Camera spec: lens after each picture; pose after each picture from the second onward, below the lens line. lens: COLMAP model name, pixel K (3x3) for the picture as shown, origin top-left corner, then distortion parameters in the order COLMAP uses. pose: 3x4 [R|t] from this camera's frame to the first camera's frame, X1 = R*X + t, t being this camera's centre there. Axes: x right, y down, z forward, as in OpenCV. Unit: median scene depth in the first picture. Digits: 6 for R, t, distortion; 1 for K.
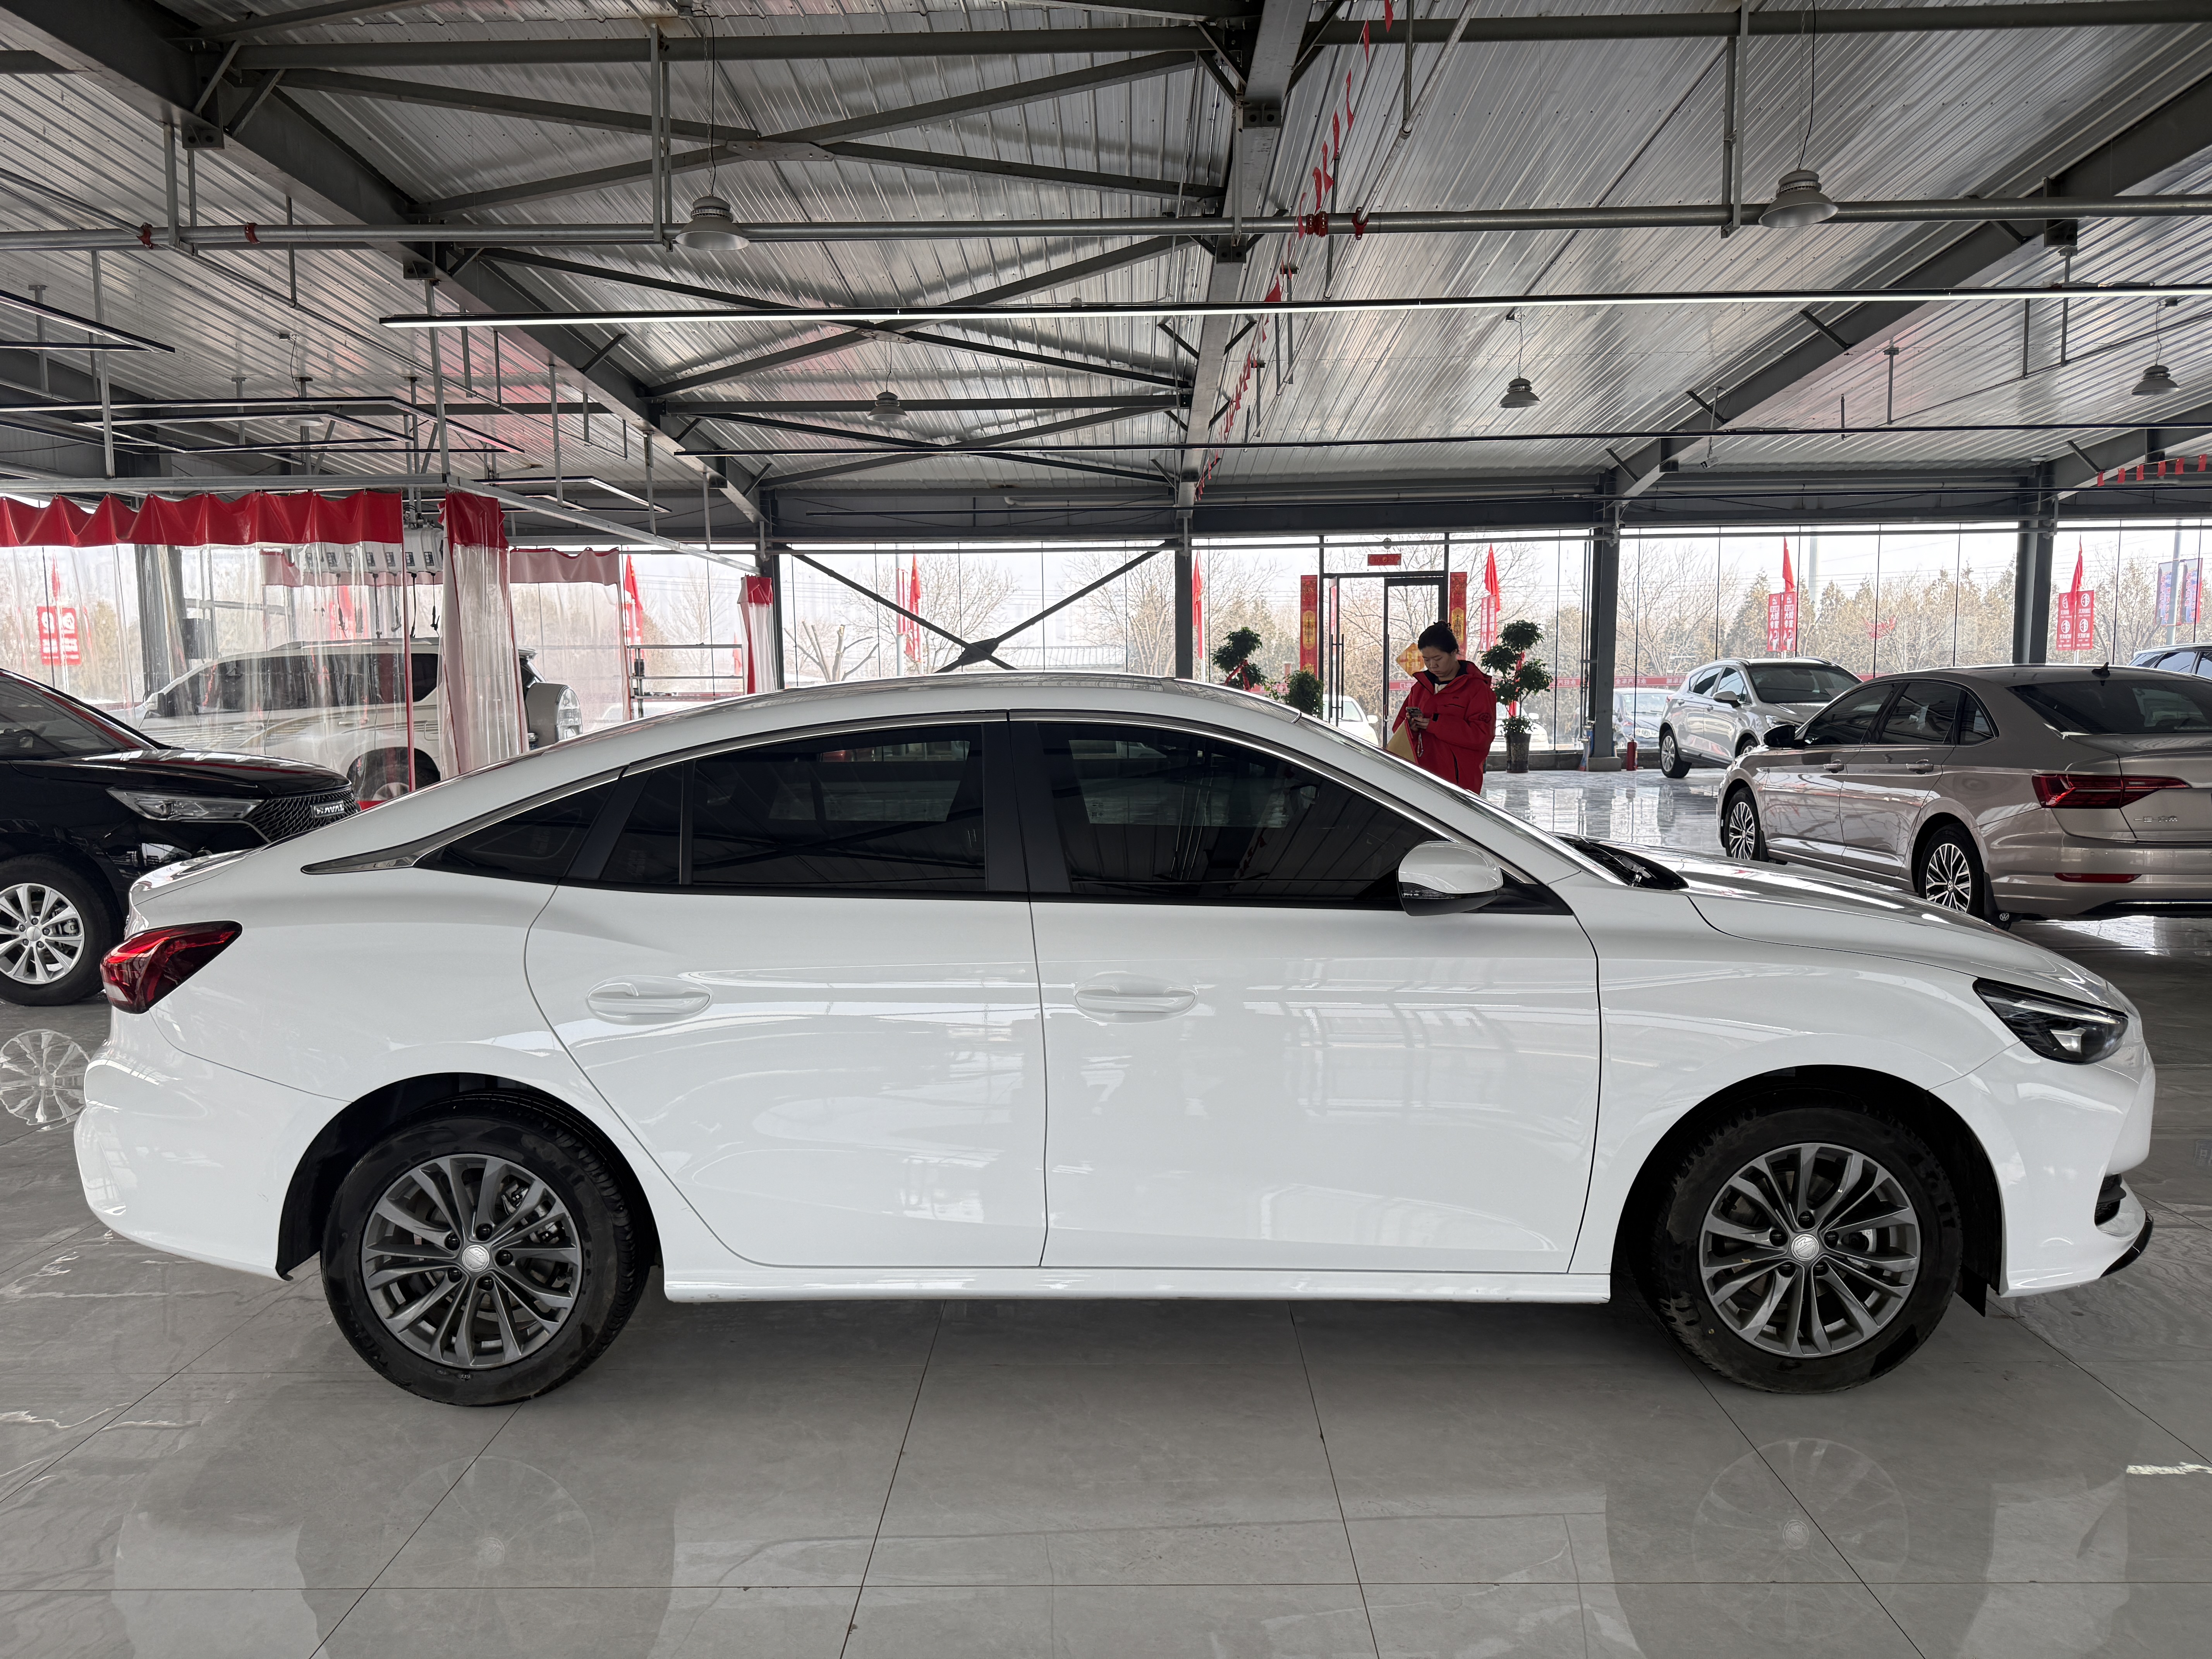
lens RADIAL K [[1590.2, 0, 1088.1], [0, 1590.2, 836.0], [0, 0, 1]] dist [0.023977, 0.000033]
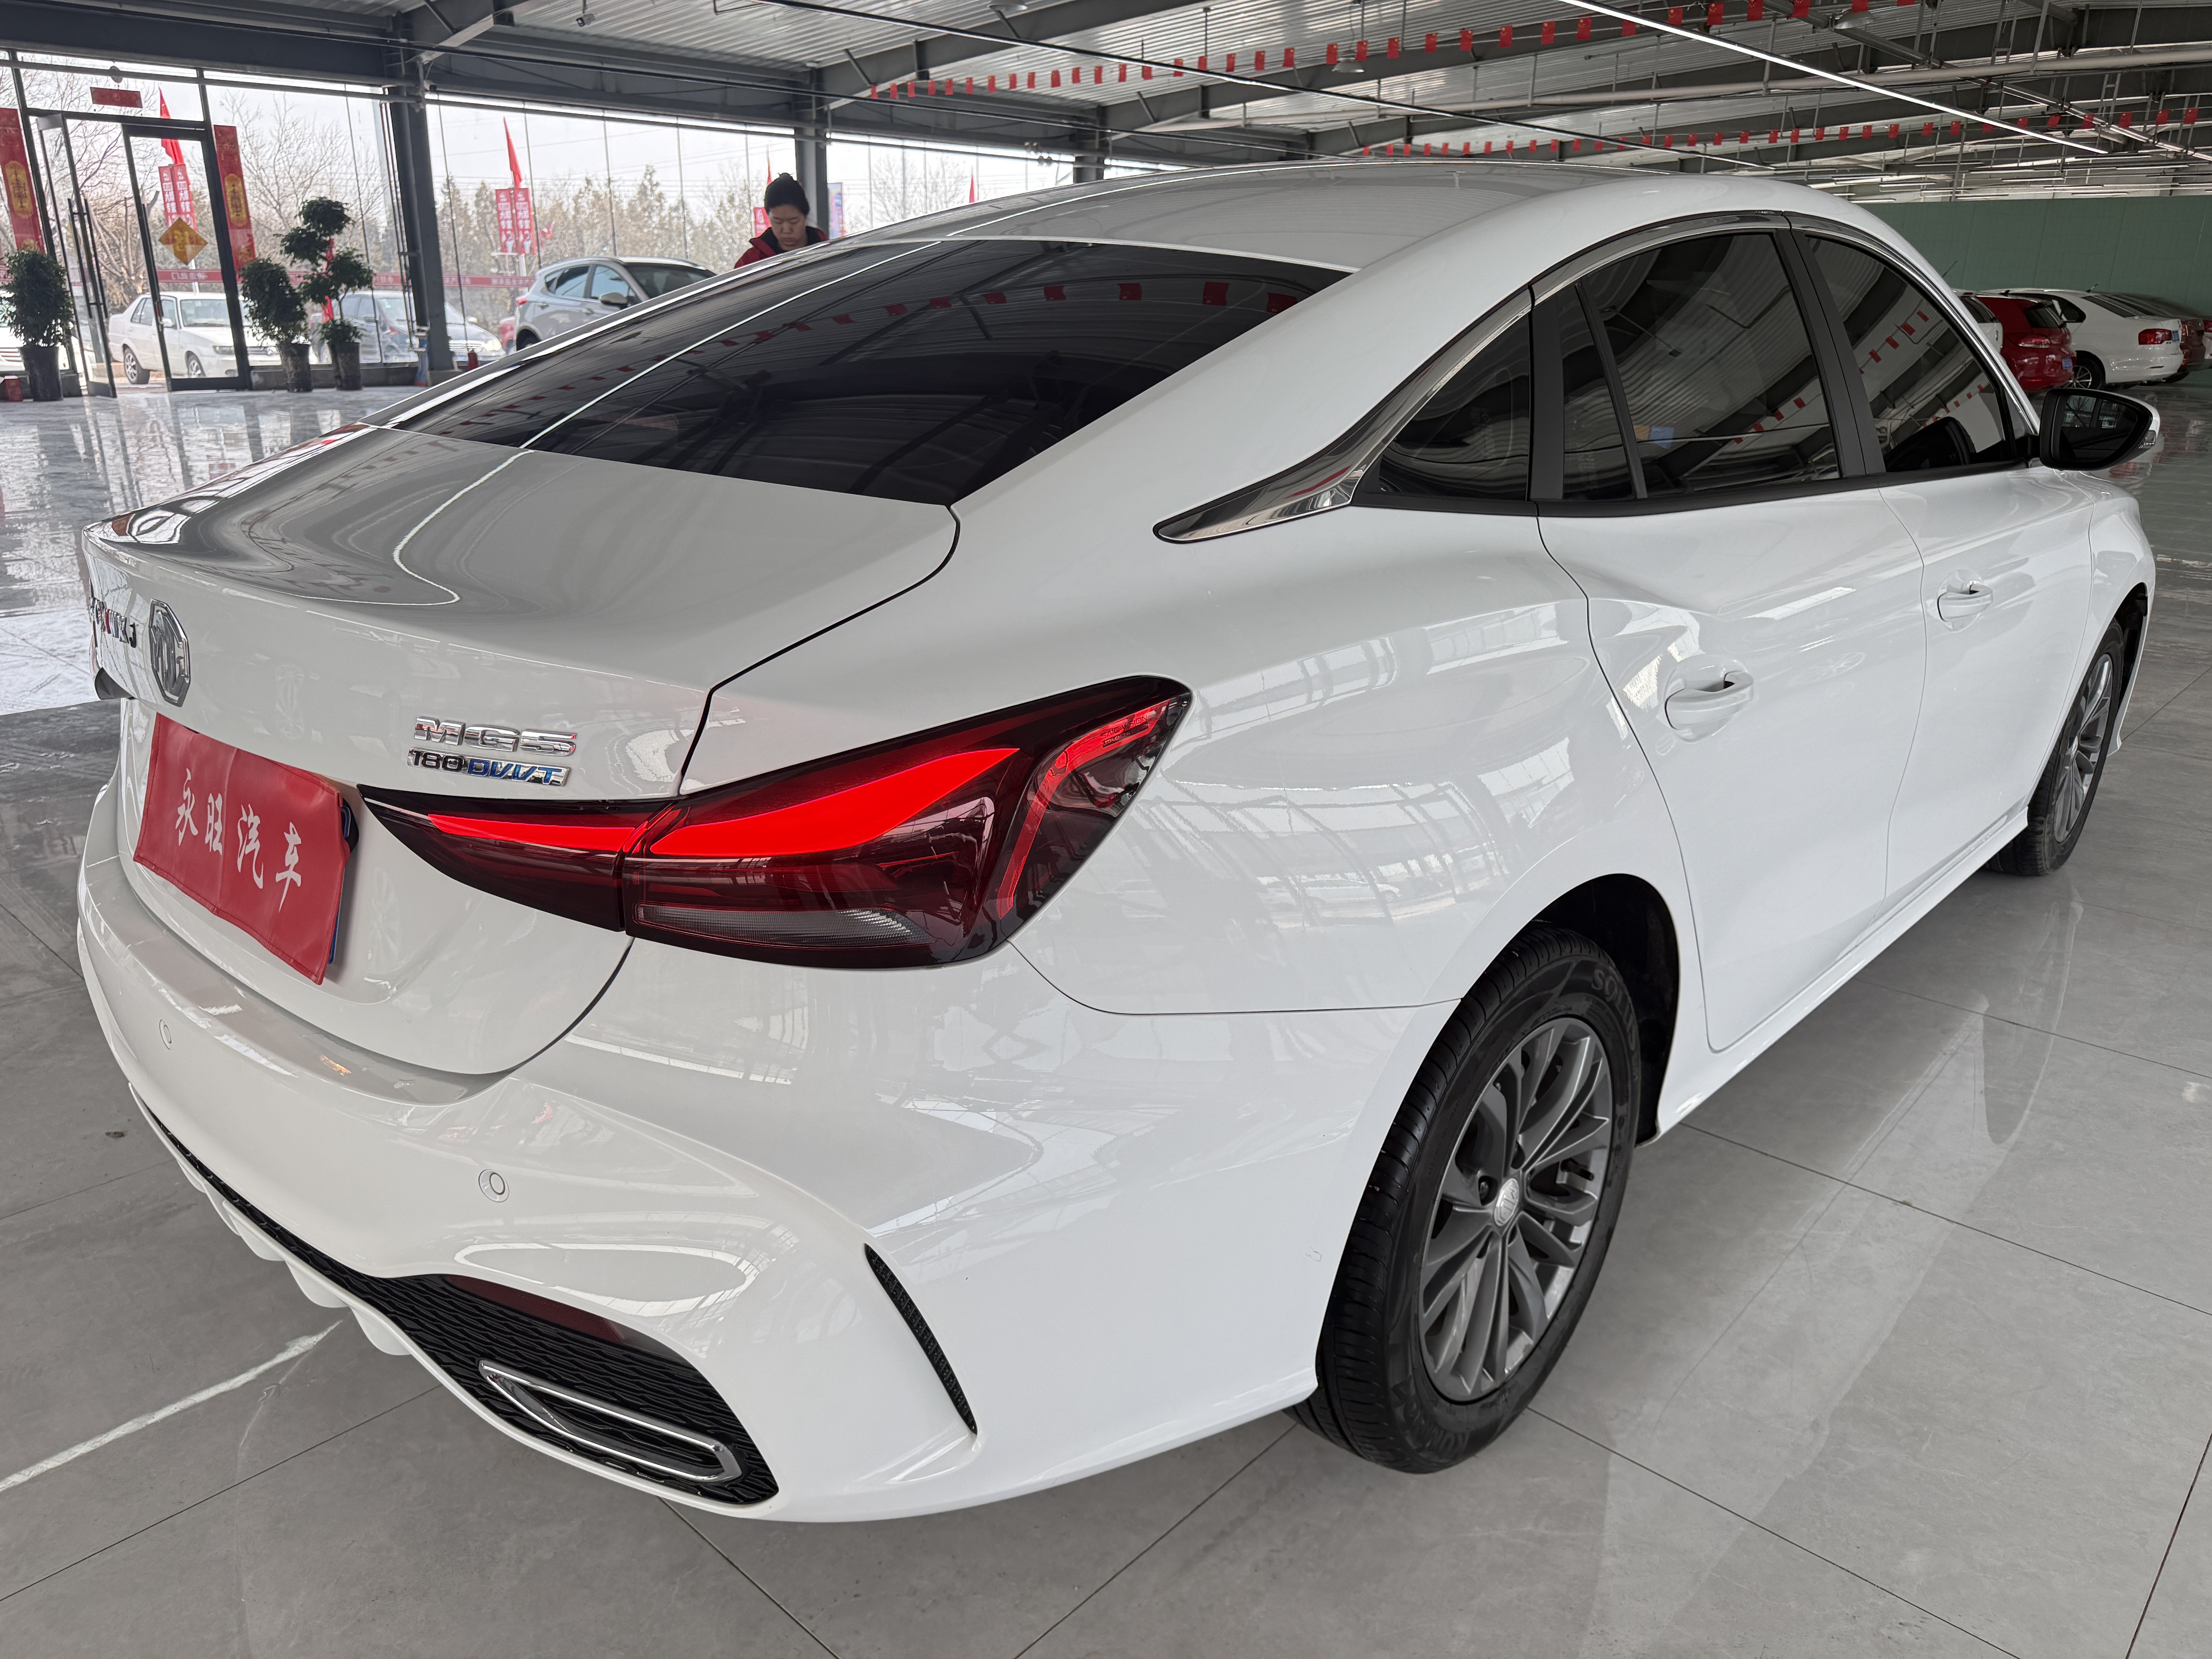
lens RADIAL K [[1590.2, 0, 1088.1], [0, 1590.2, 836.0], [0, 0, 1]] dist [0.023977, 0.000033]
pose [[0.659949, -0.224689, 0.716926, -0.134355], [0.056953, 0.966449, 0.250465, -0.001354], [-0.749149, -0.124463, 0.650604, 0.120285]]
